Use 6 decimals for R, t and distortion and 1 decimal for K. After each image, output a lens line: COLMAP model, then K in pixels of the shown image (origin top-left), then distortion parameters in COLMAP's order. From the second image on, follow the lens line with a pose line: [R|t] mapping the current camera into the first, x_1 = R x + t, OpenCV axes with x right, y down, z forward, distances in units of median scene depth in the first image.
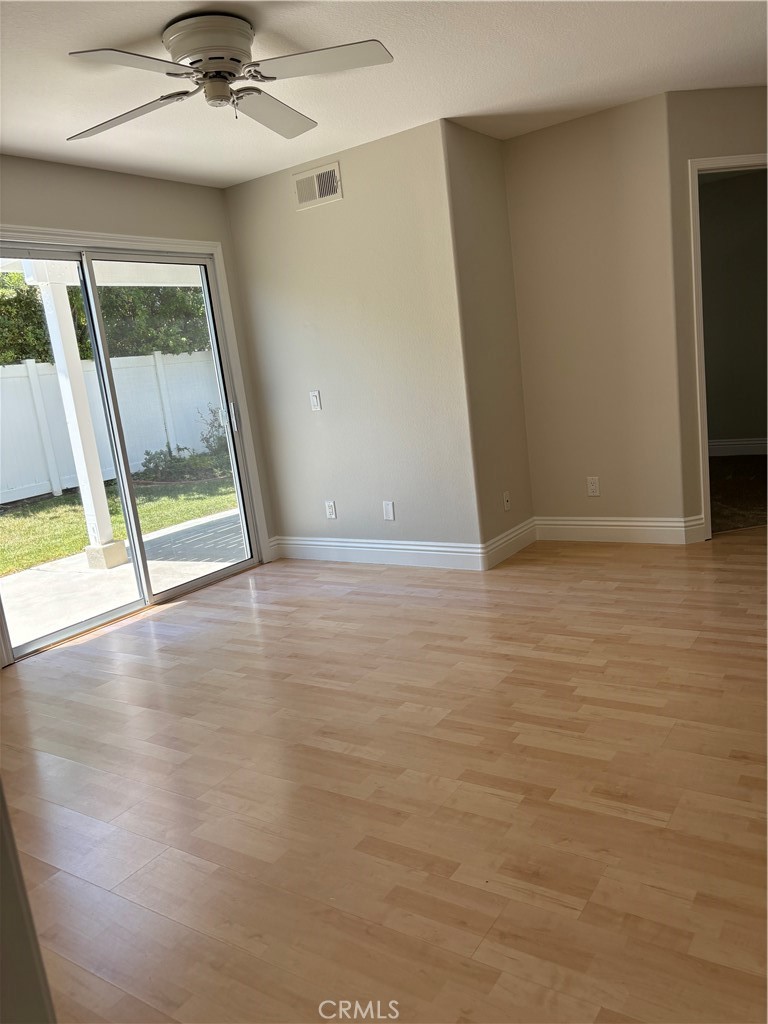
lens RADIAL K [[775.0, 0, 377.7], [0, 775.0, 520.2], [0, 0, 1]] dist [0.039173, -0.047256]
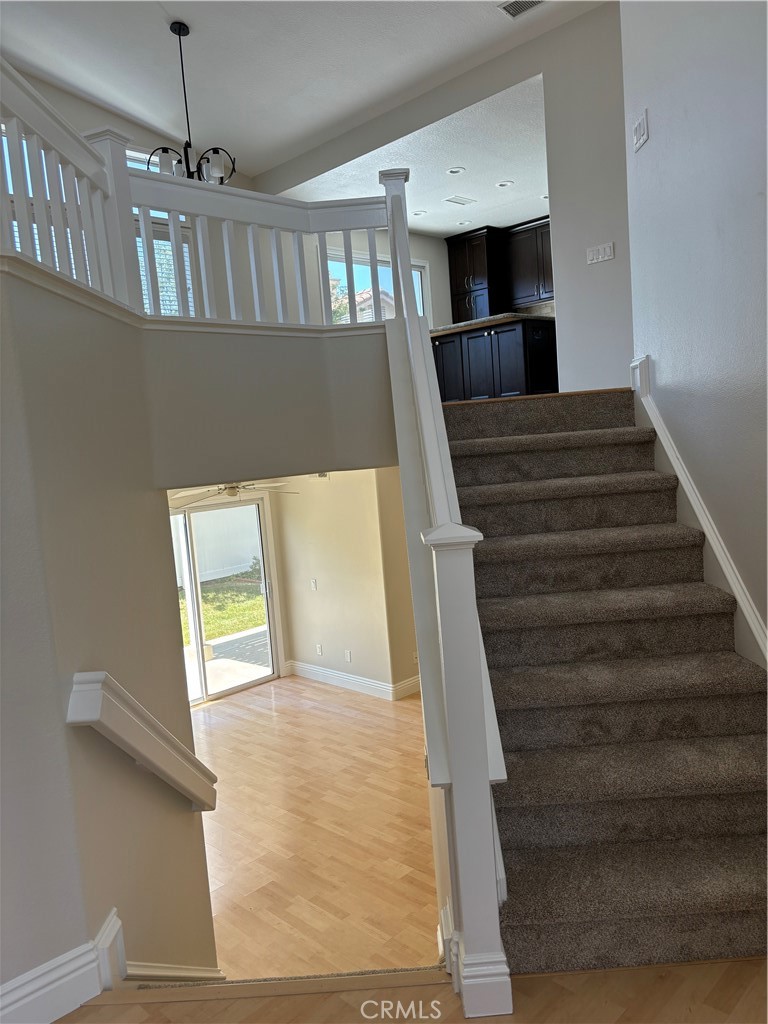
lens RADIAL K [[775.0, 0, 379.5], [0, 775.0, 507.2], [0, 0, 1]] dist [0.039173, -0.047256]
pose [[0.981892, 0.057877, -0.180382, 0.389350], [-0.073529, 0.993972, -0.081322, -0.214884], [0.174588, 0.093112, 0.980229, -0.705450]]
